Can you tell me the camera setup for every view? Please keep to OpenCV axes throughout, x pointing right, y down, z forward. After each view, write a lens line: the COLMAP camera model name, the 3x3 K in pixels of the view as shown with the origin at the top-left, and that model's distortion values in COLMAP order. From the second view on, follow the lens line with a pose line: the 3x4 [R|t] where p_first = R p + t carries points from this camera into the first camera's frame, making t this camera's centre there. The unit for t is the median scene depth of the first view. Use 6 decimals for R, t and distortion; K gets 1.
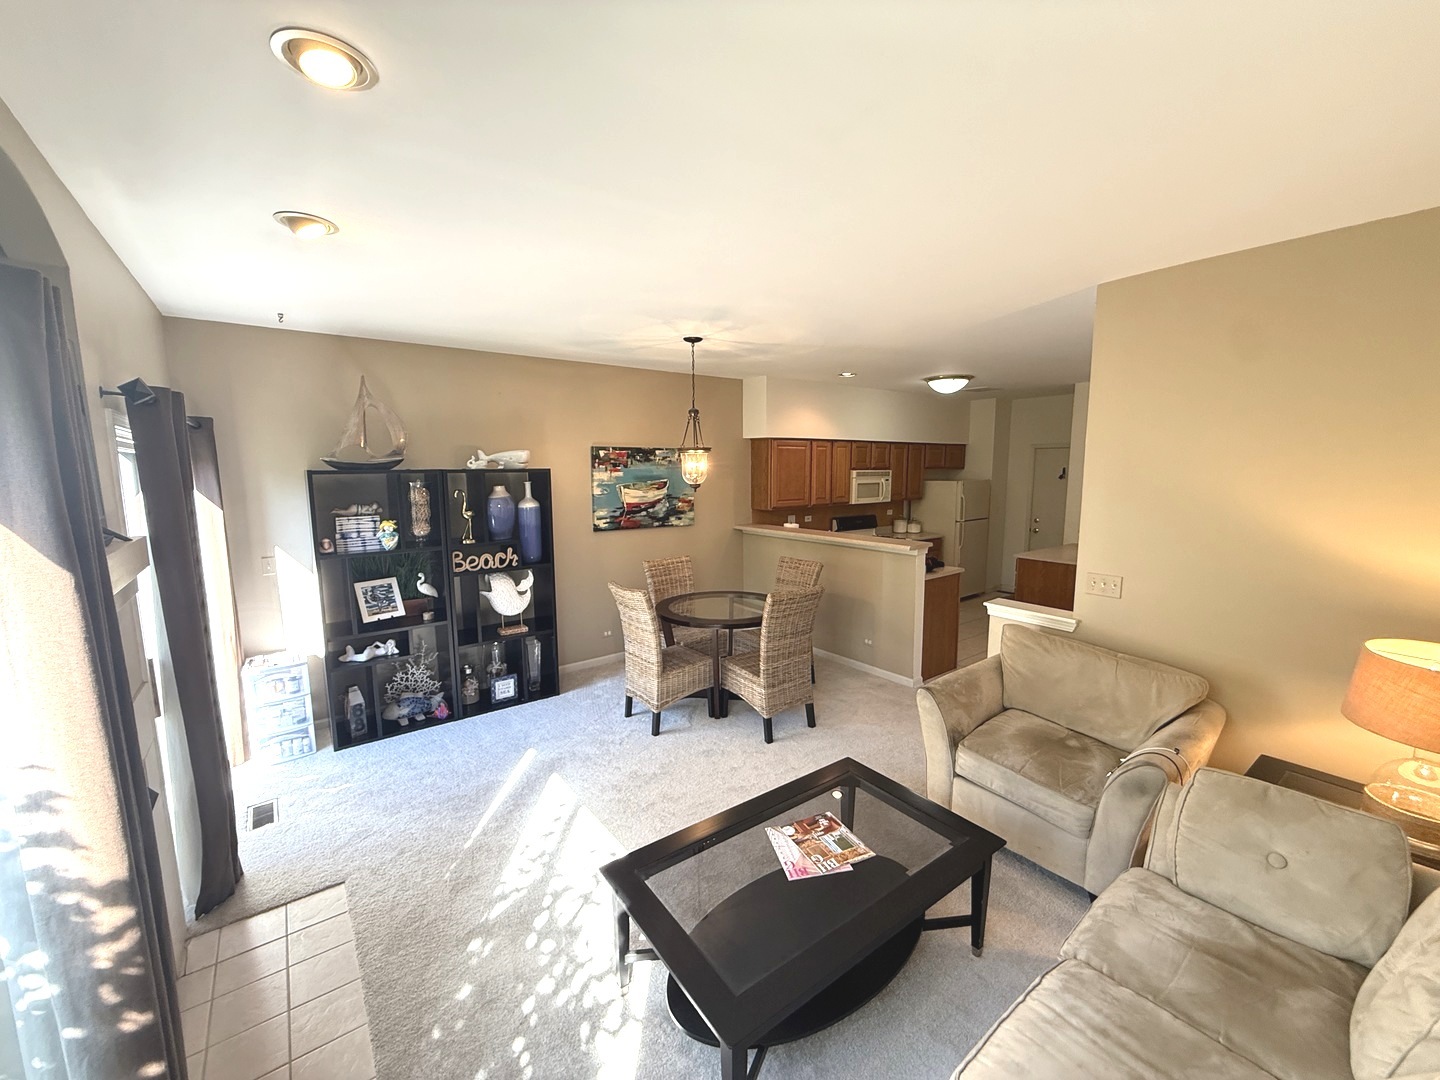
lens RADIAL K [[576.4, 0, 711.9], [0, 576.4, 540.4], [0, 0, 1]] dist [-0.003117, 0.000081]
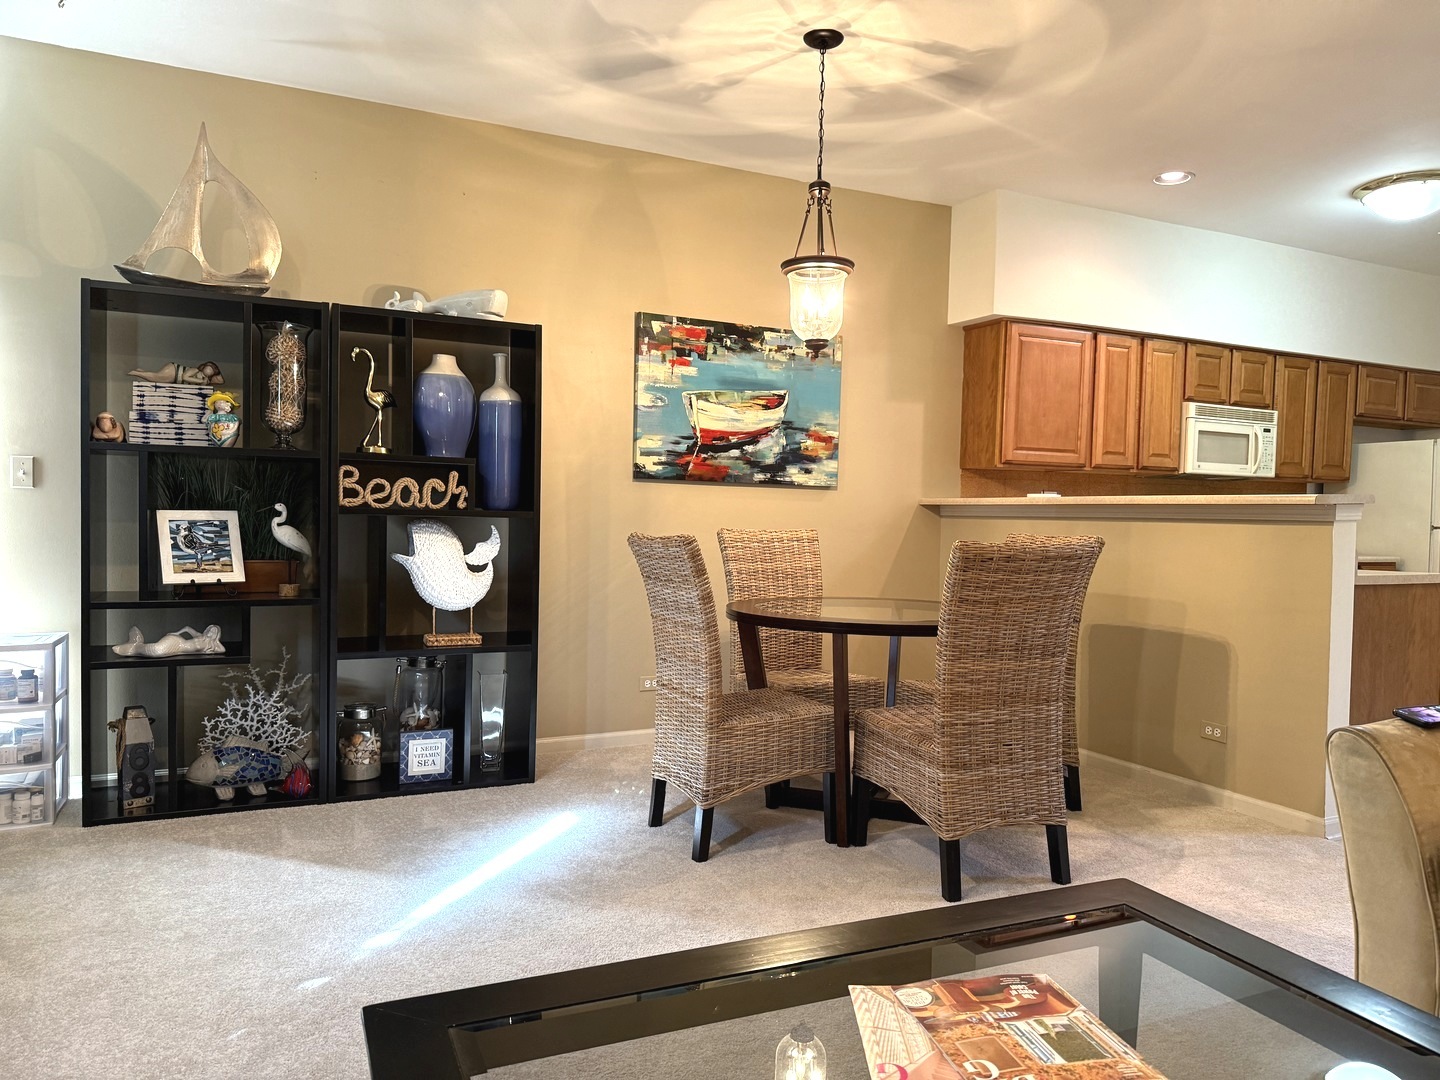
lens RADIAL K [[1012.8, 0, 717.6], [0, 1012.8, 544.1], [0, 0, 1]] dist [0.041909, -0.032607]
pose [[0.977983, 0.034149, -0.205872, 0.067908], [-0.053953, 0.994355, -0.091363, 0.148297], [0.201590, 0.100459, 0.974305, 0.175928]]
